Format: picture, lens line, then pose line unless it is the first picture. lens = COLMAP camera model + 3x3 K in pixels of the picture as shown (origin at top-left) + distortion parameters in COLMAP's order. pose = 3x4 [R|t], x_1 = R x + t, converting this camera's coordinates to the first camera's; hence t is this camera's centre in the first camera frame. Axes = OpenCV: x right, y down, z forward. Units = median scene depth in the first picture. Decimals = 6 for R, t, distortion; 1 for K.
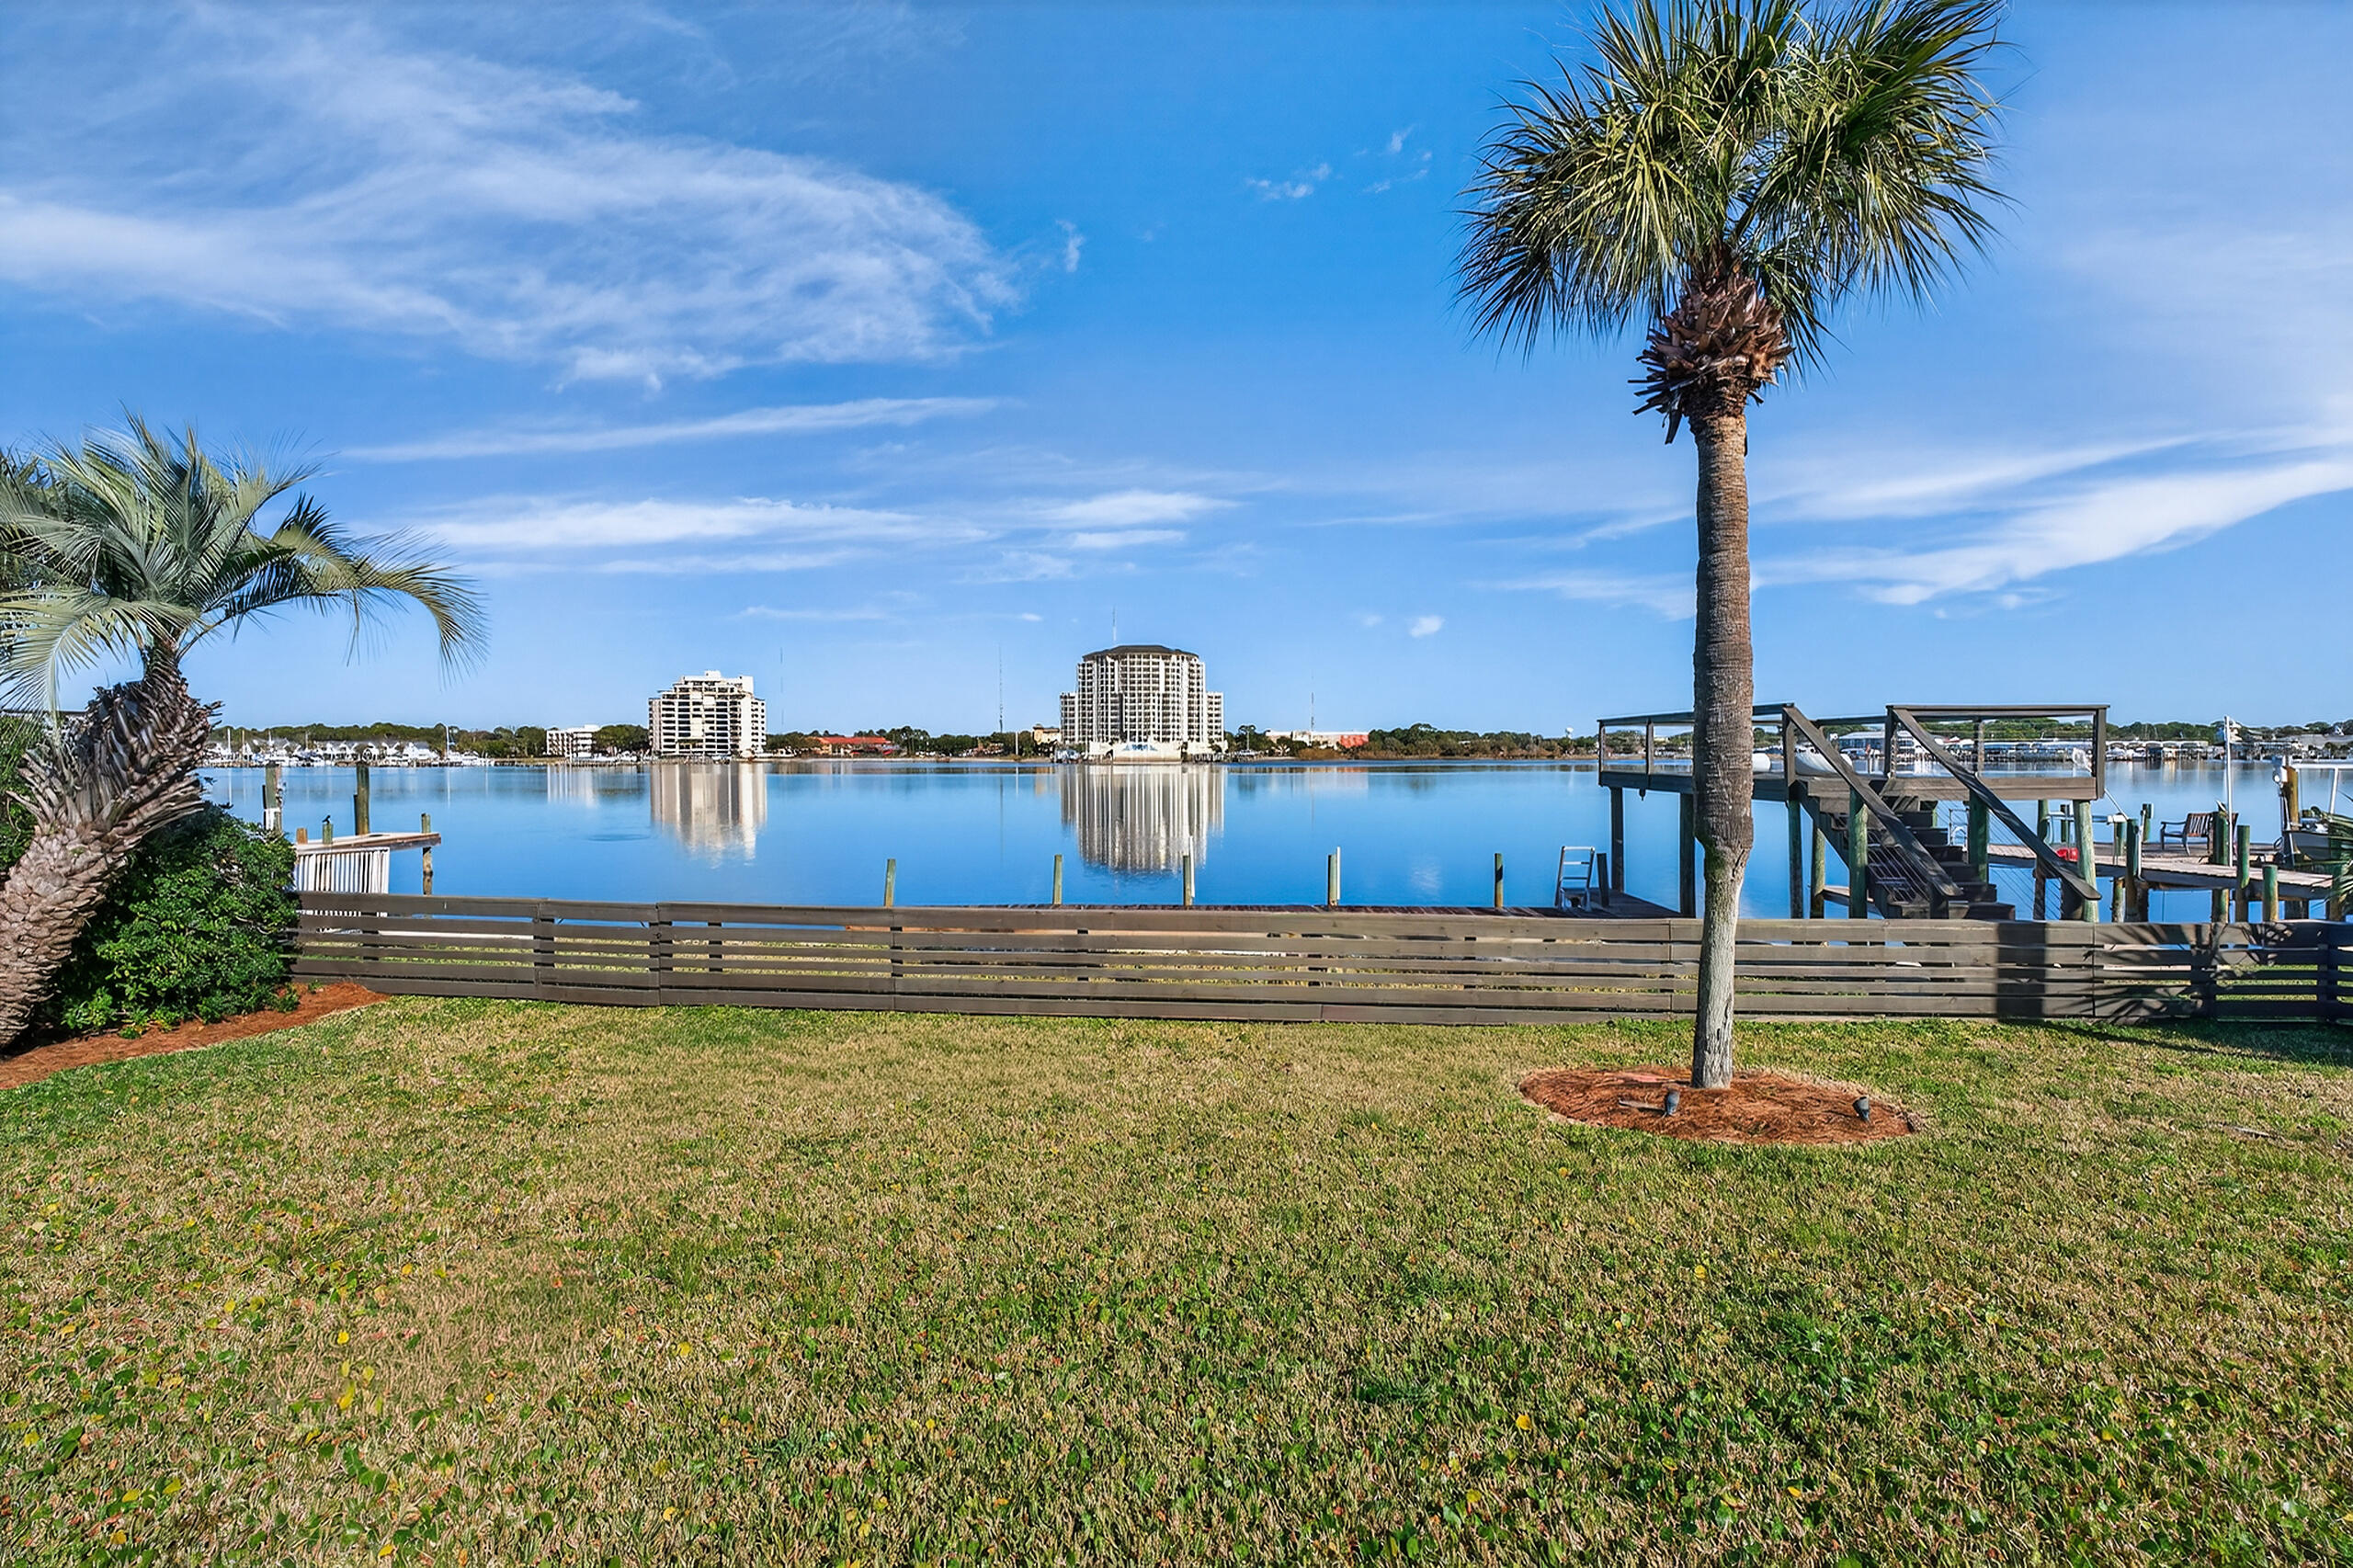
lens RADIAL K [[1063.6, 0, 1179.5], [0, 1063.6, 786.8], [0, 0, 1]] dist [-0.000782, -0.001674]
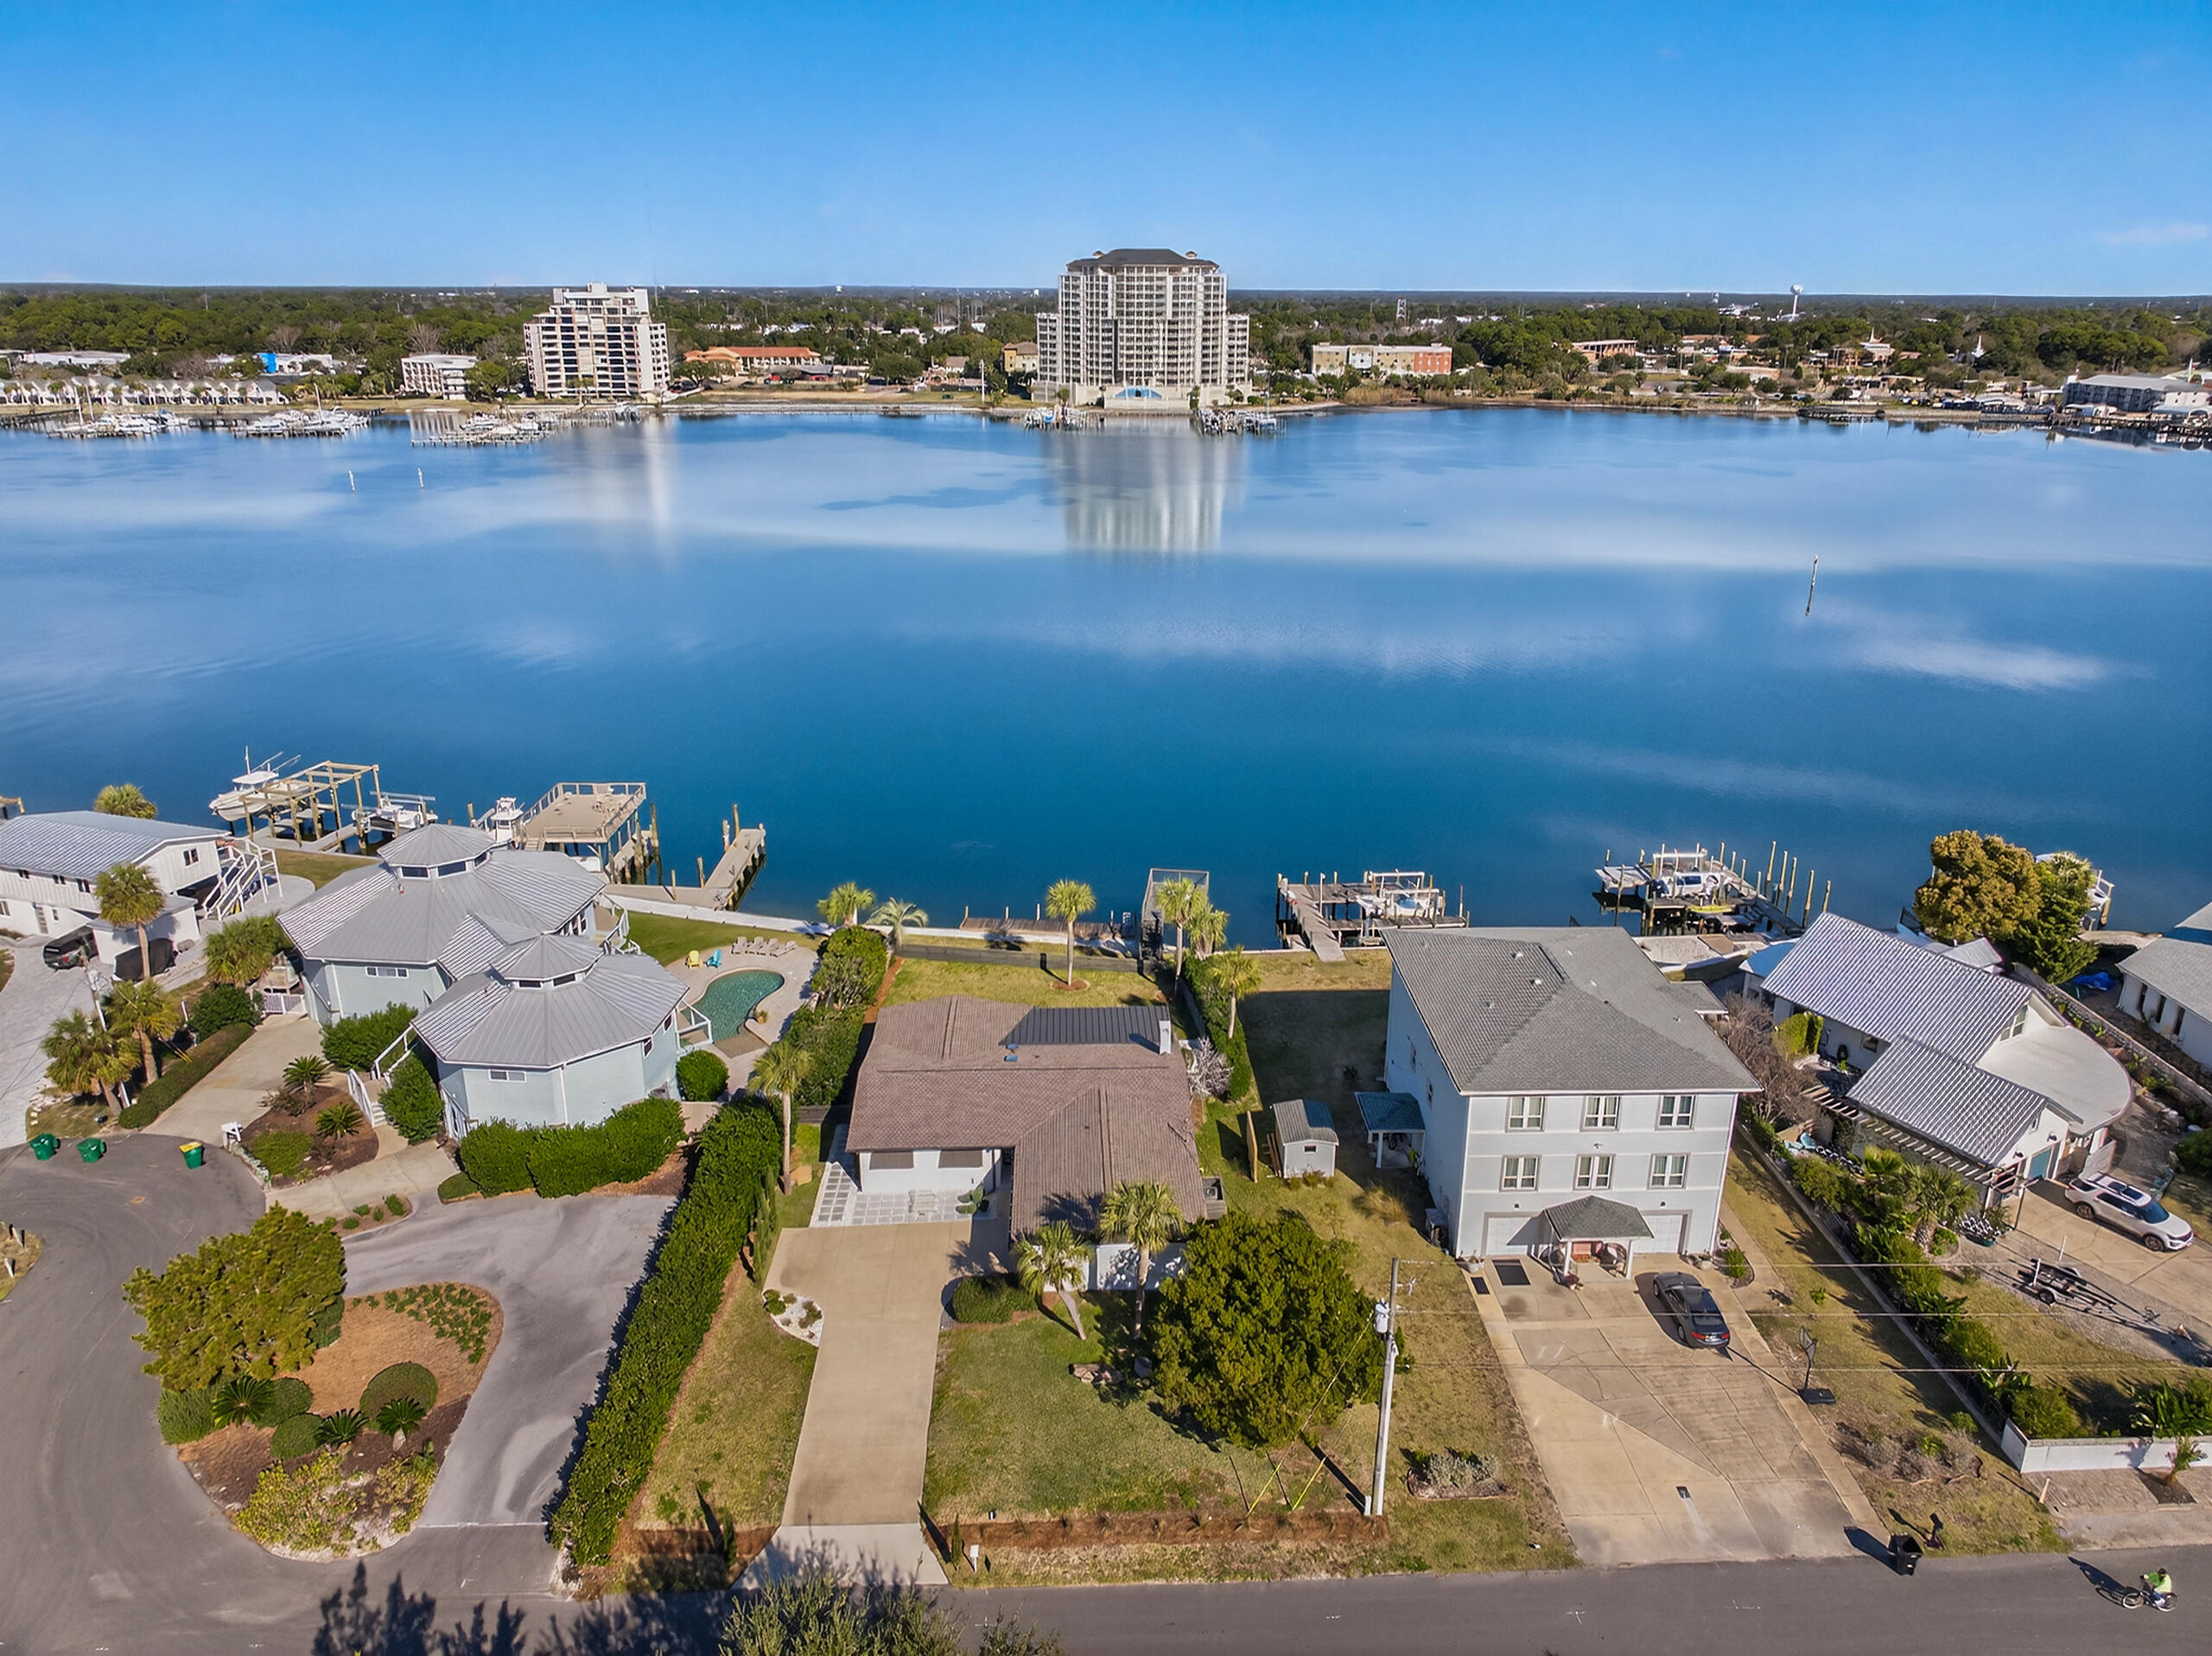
lens RADIAL K [[1512.0, 0, 1119.3], [0, 1512.0, 823.6], [0, 0, 1]] dist [-0.005341, 0.004266]
pose [[0.997913, 0.030476, -0.056937, 0.021991], [-0.011830, 0.952994, 0.302759, -0.072551], [0.063488, -0.301453, 0.951365, -0.160300]]
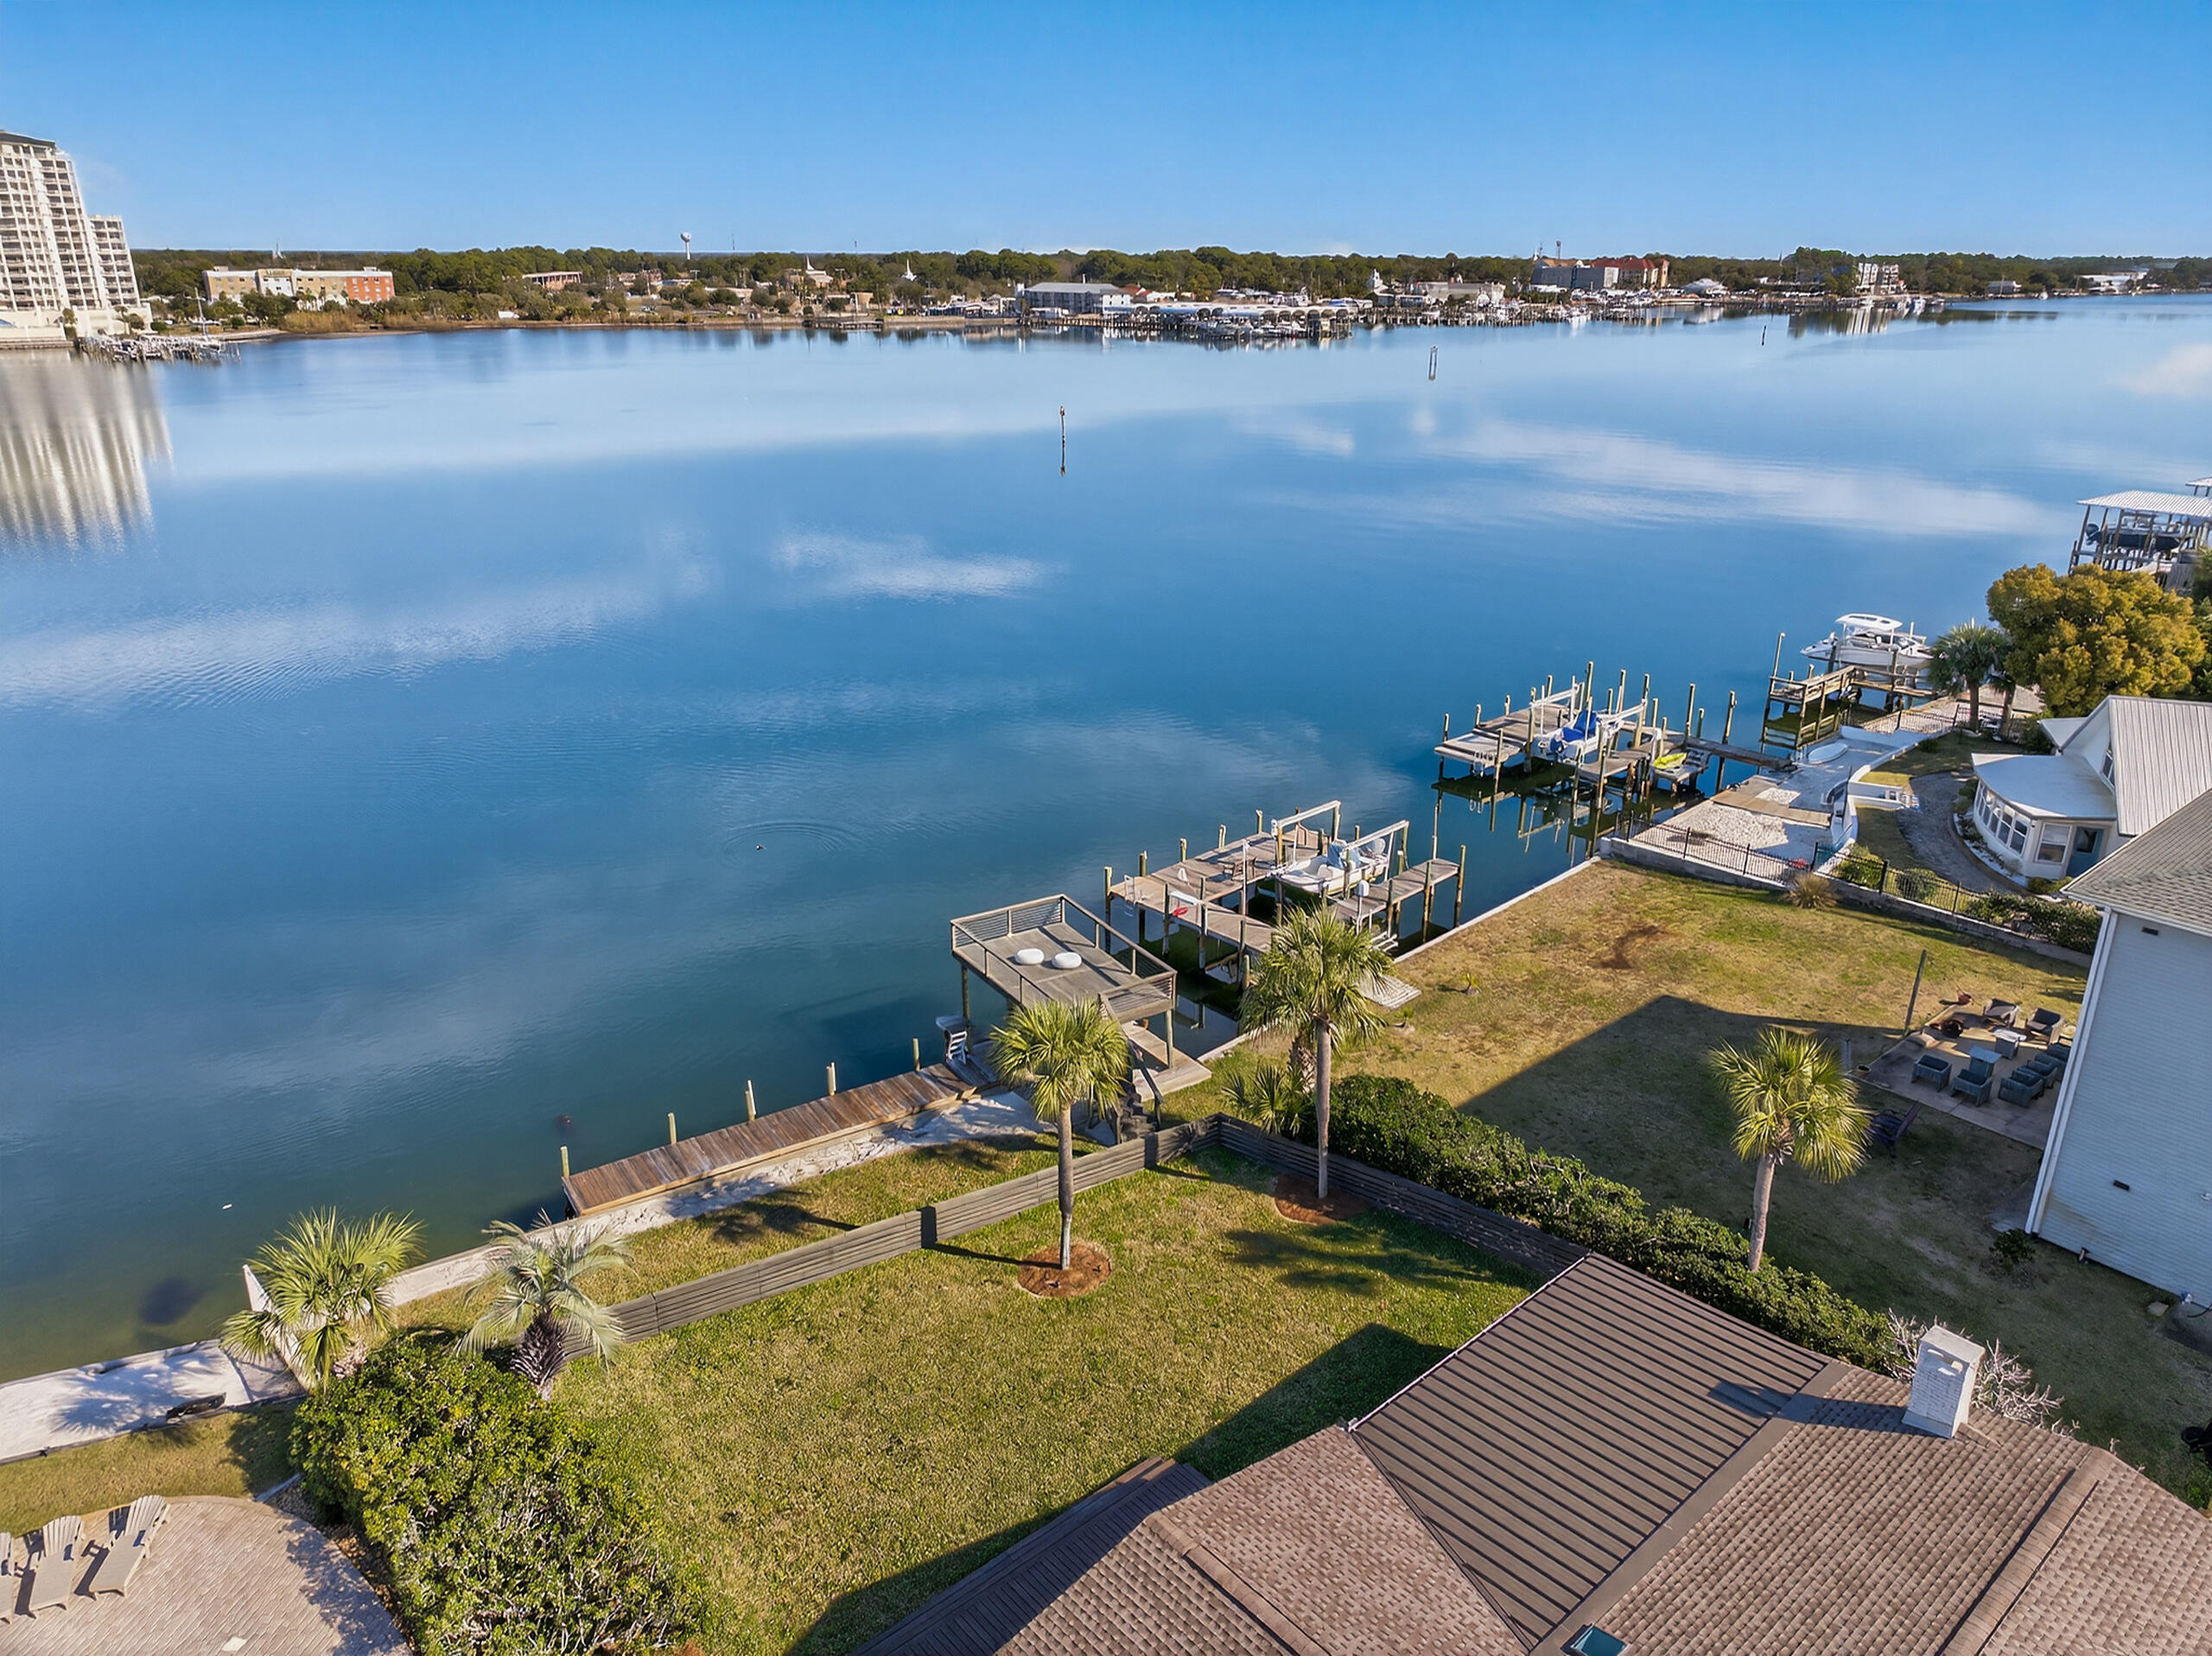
lens RADIAL K [[1512.0, 0, 1115.8], [0, 1512.0, 810.1], [0, 0, 1]] dist [-0.005341, 0.004266]
pose [[0.817620, -0.189229, 0.543774, -0.026587], [0.009523, 0.948764, 0.315843, -0.038165], [-0.575680, -0.253061, 0.777530, -0.036932]]
